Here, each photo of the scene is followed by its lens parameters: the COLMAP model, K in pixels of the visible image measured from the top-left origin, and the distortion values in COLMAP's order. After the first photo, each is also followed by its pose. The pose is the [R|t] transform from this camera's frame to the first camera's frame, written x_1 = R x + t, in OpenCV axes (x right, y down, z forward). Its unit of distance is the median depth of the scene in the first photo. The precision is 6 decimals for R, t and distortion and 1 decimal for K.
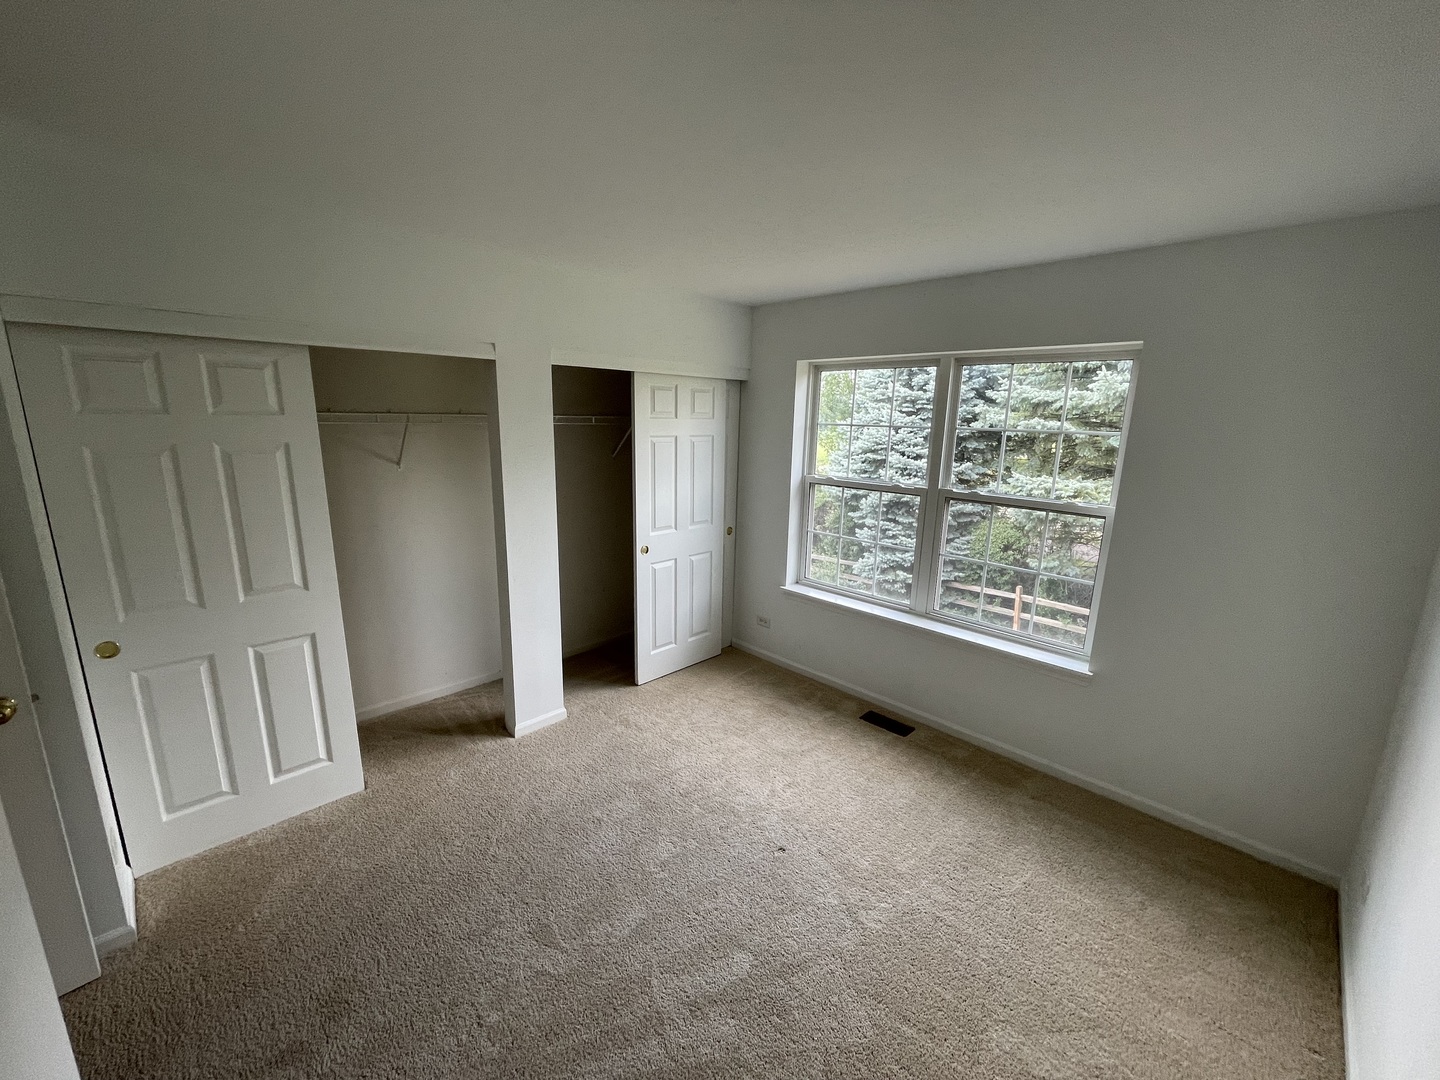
lens RADIAL K [[586.2, 0, 720.0], [0, 586.2, 540.0], [0, 0, 1]] dist [-0.002747, -0.000264]
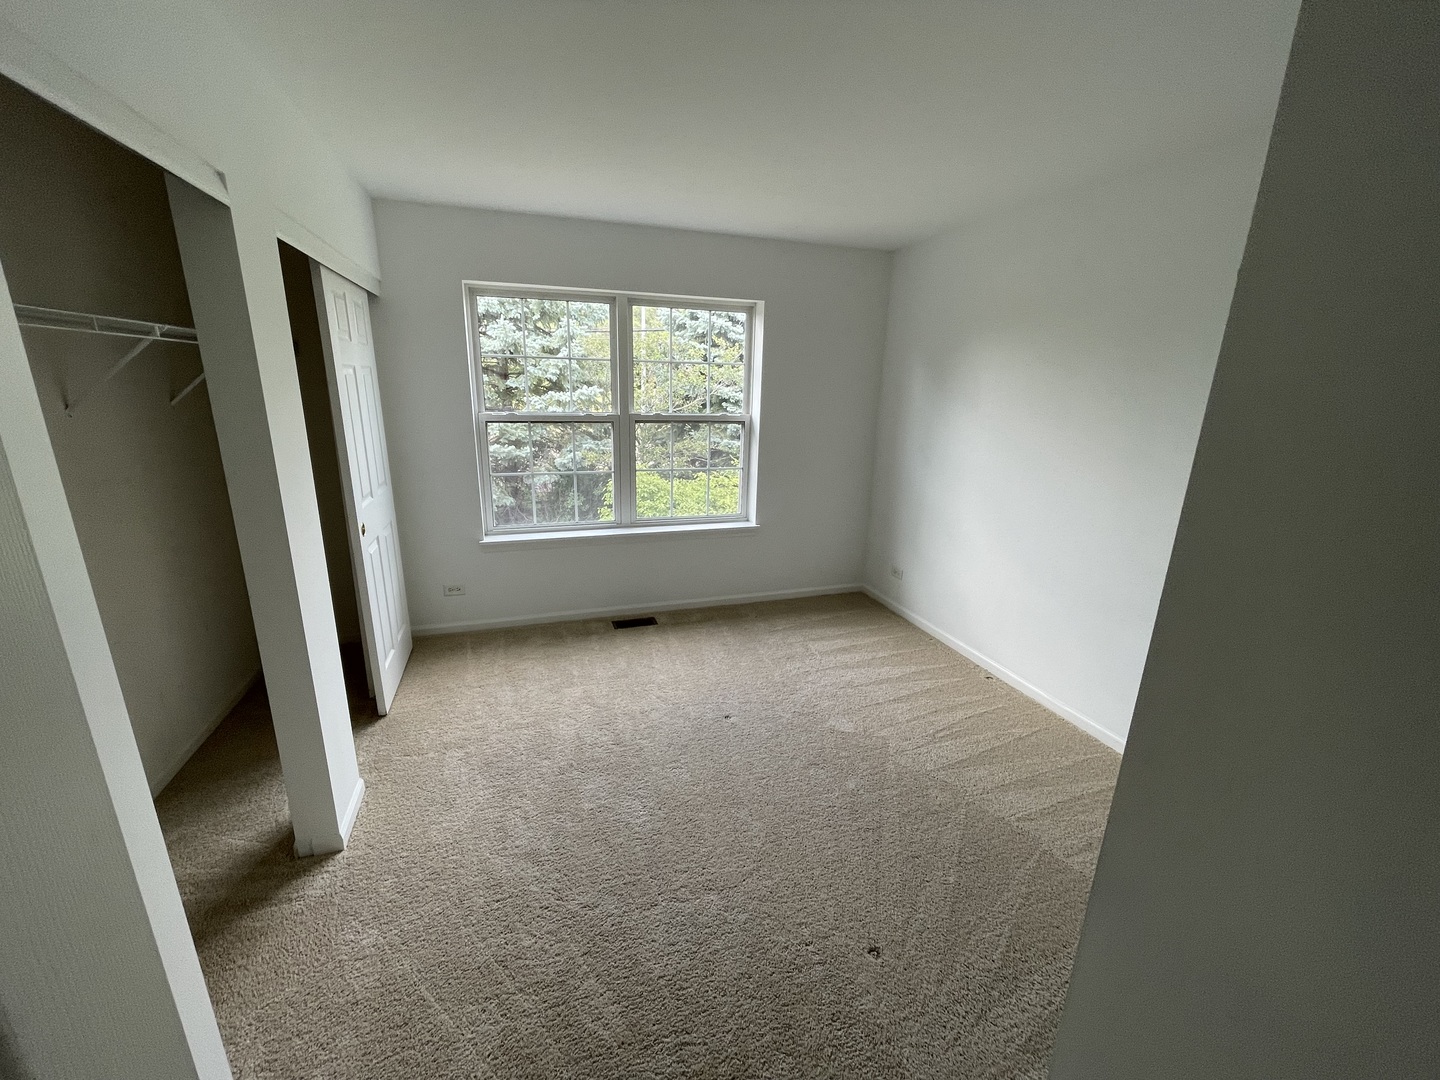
lens RADIAL K [[586.2, 0, 720.0], [0, 586.2, 540.0], [0, 0, 1]] dist [-0.002747, -0.000264]
pose [[0.447289, -0.251659, 0.858254, -0.595956], [0.179916, 0.965299, 0.189281, -0.031987], [-0.876107, 0.069750, 0.477045, 0.301572]]
